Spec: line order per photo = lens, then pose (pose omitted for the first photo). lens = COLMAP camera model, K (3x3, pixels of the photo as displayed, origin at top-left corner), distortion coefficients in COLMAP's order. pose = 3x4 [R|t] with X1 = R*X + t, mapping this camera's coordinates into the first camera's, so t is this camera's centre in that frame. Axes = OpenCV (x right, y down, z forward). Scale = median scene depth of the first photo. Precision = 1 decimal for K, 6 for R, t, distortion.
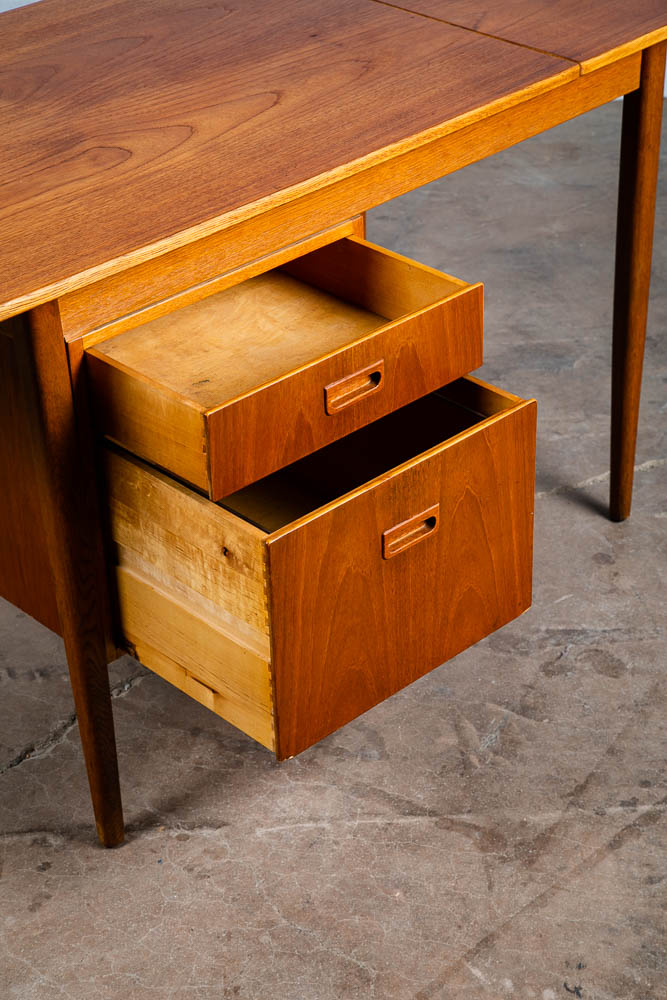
lens RADIAL K [[1980.0, 0, 341.8], [0, 1980.0, 503.5], [0, 0, 1]] dist [0.317226, 0.000000]
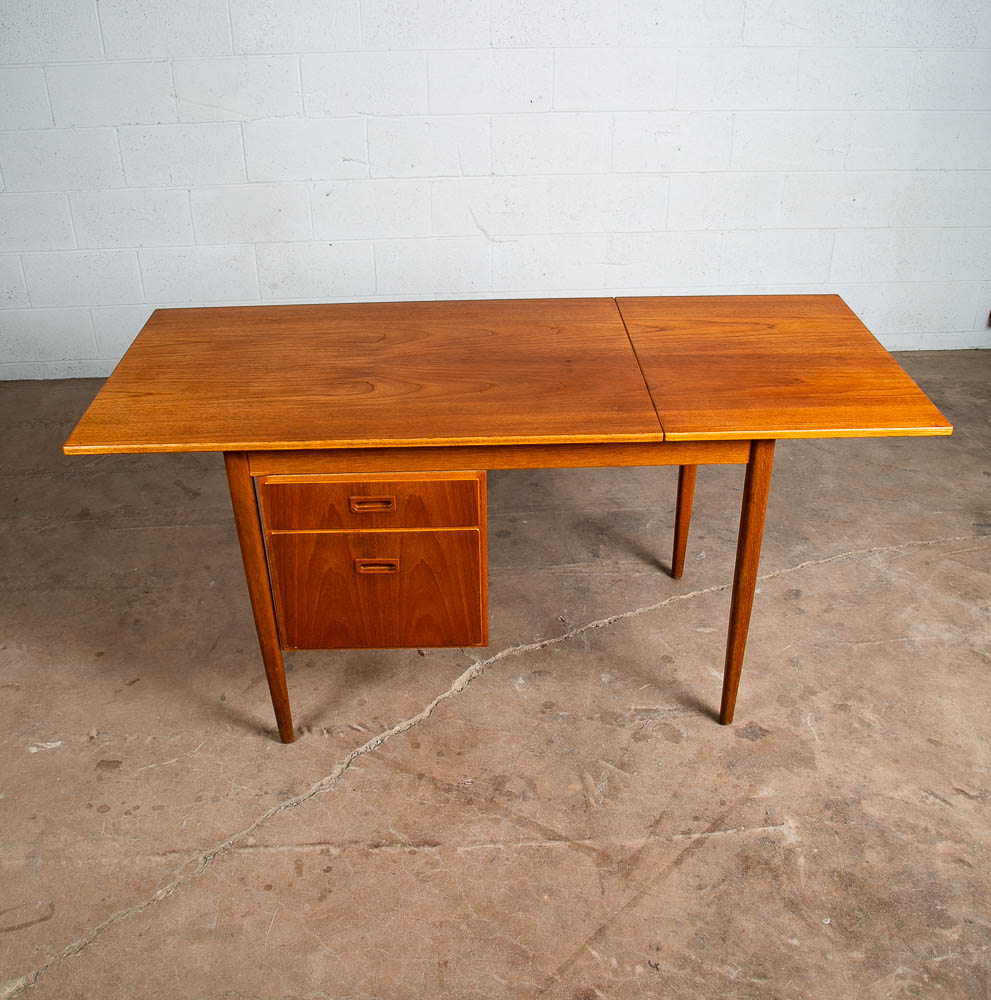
lens RADIAL K [[1038.6, 0, 510.3], [0, 1038.6, 484.9], [0, 0, 1]] dist [-0.093402, 0.000000]
pose [[0.999595, 0.023254, 0.016417, -0.020819], [-0.022820, 0.999397, -0.026167, -0.109361], [-0.017015, 0.025781, 0.999523, 0.161726]]
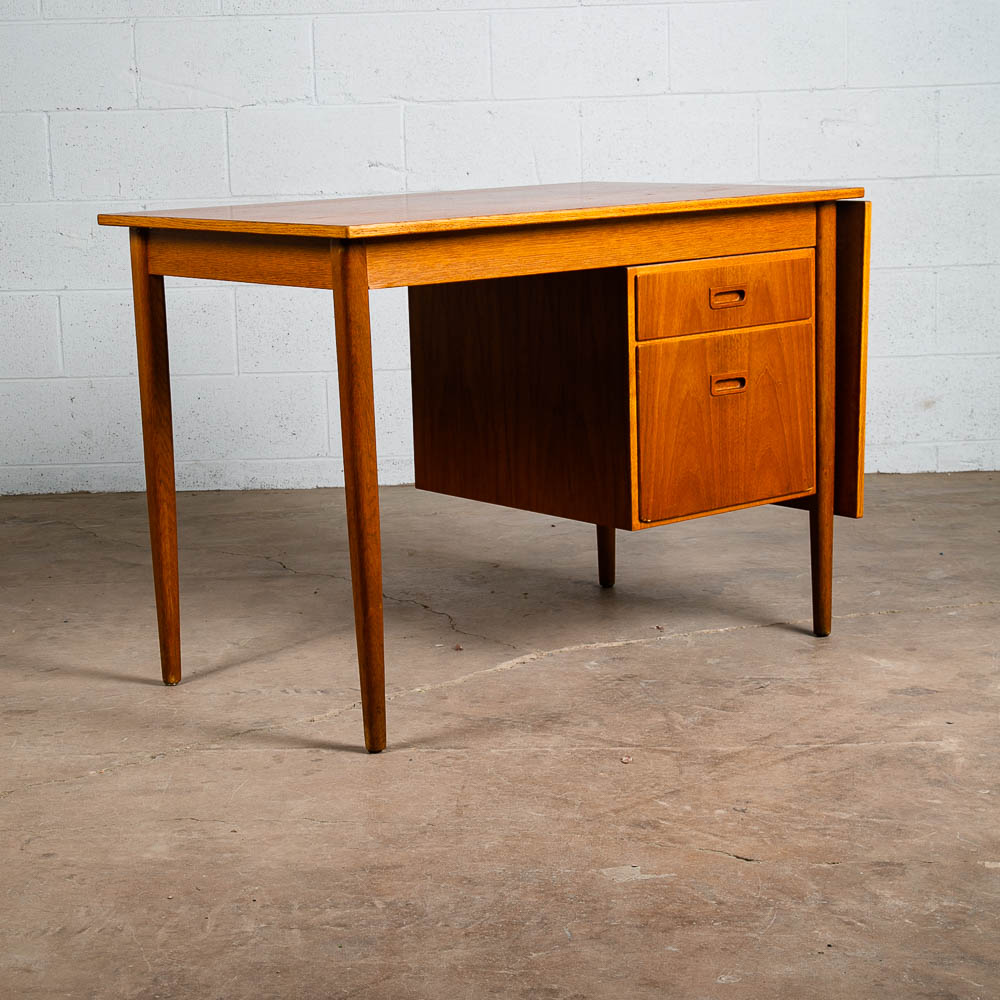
lens RADIAL K [[2233.1, 0, 518.8], [0, 2233.1, 448.2], [0, 0, 1]] dist [0.151144, 0.000000]
pose [[0.997249, 0.015806, -0.072425, 0.068505], [-0.042967, 0.919394, -0.390983, 0.521441], [0.060408, 0.393020, 0.917544, -0.309592]]
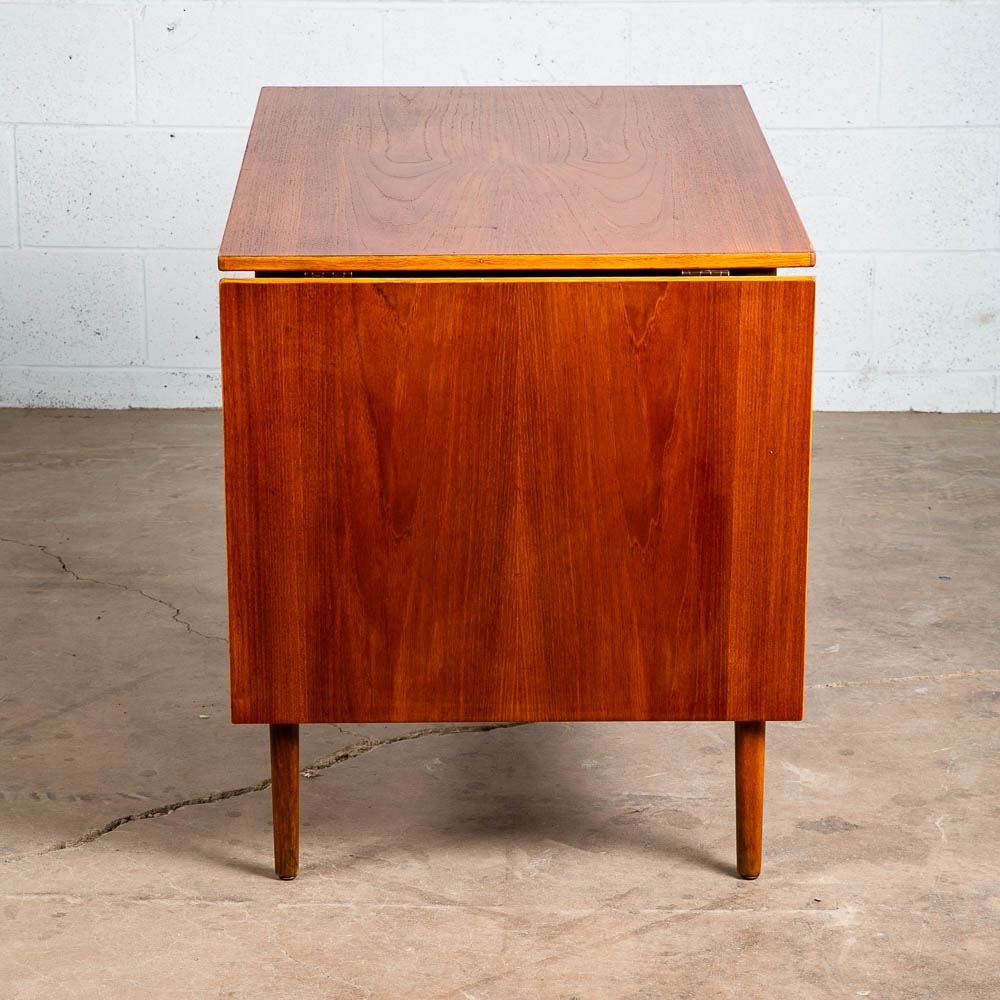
lens RADIAL K [[3631.0, 0, 523.6], [0, 3631.0, 540.2], [0, 0, 1]] dist [0.493426, 0.000000]
pose [[0.995105, 0.055804, -0.081562, 0.209837], [-0.075381, 0.962314, -0.261283, 0.446474], [0.063907, 0.266152, 0.961810, -0.746155]]
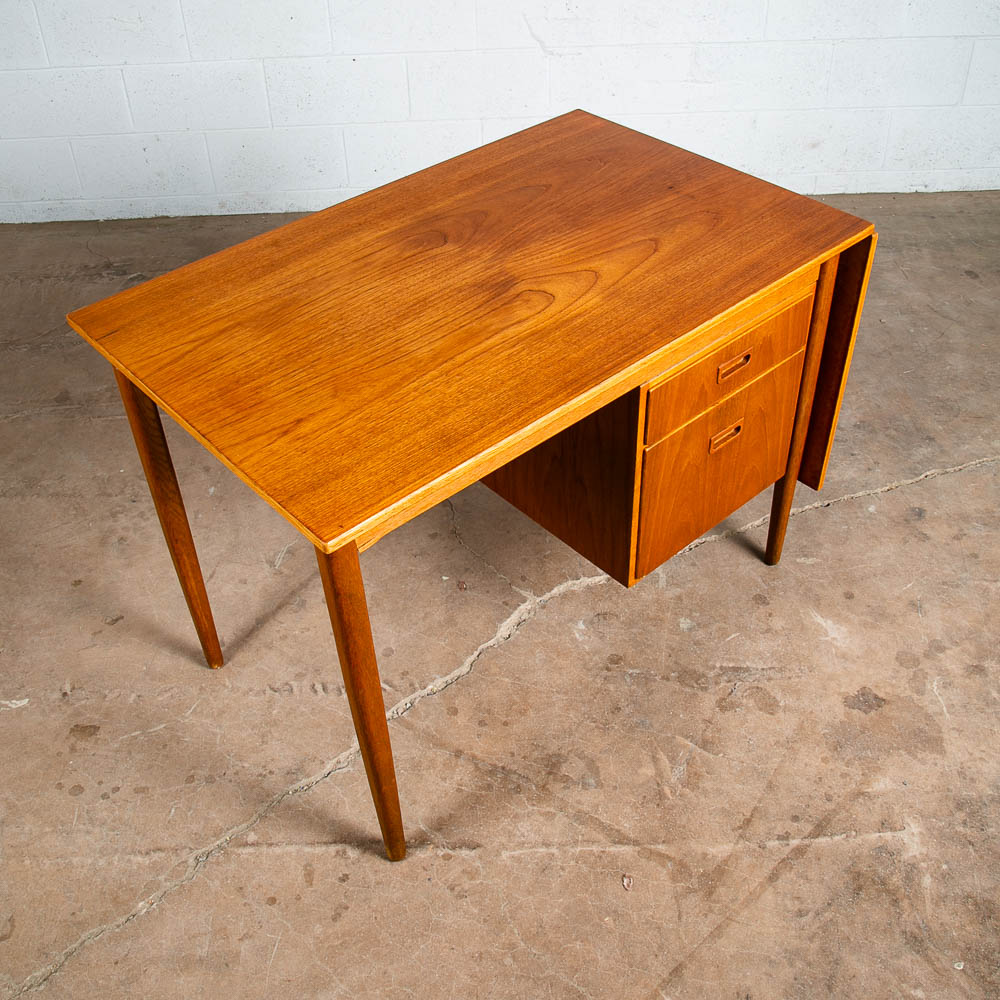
lens RADIAL K [[1115.5, 0, 514.2], [0, 1115.5, 441.0], [0, 0, 1]] dist [-0.072207, 0.000000]
pose [[0.999146, 0.031790, -0.026383, -0.024270], [-0.028839, 0.993996, 0.105545, -0.184360], [0.029580, -0.104694, 0.994064, 0.300684]]
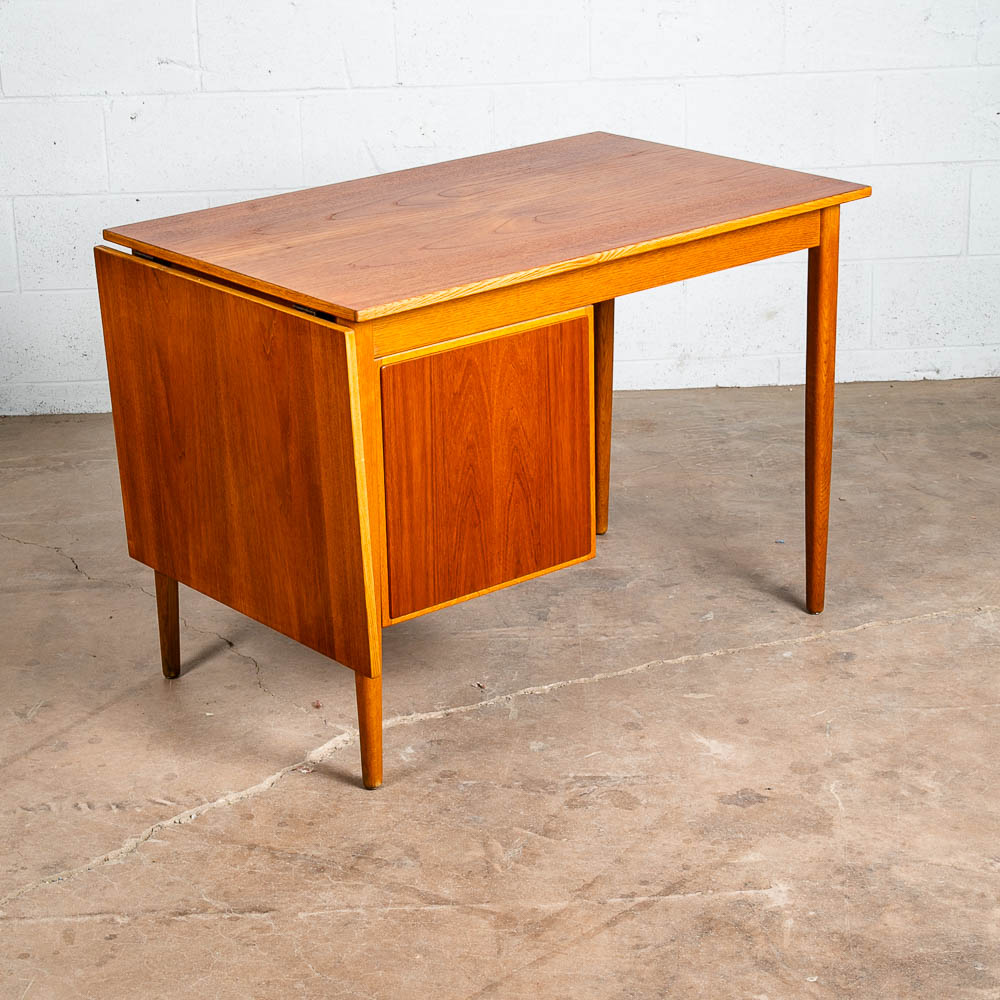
lens RADIAL K [[2367.7, 0, 517.4], [0, 2367.7, 444.6], [0, 0, 1]] dist [0.150694, 0.000000]
pose [[0.999931, 0.011699, 0.000618, 0.076969], [-0.011245, 0.973253, -0.229461, 0.212498], [-0.003286, 0.229439, 0.973318, -0.378175]]
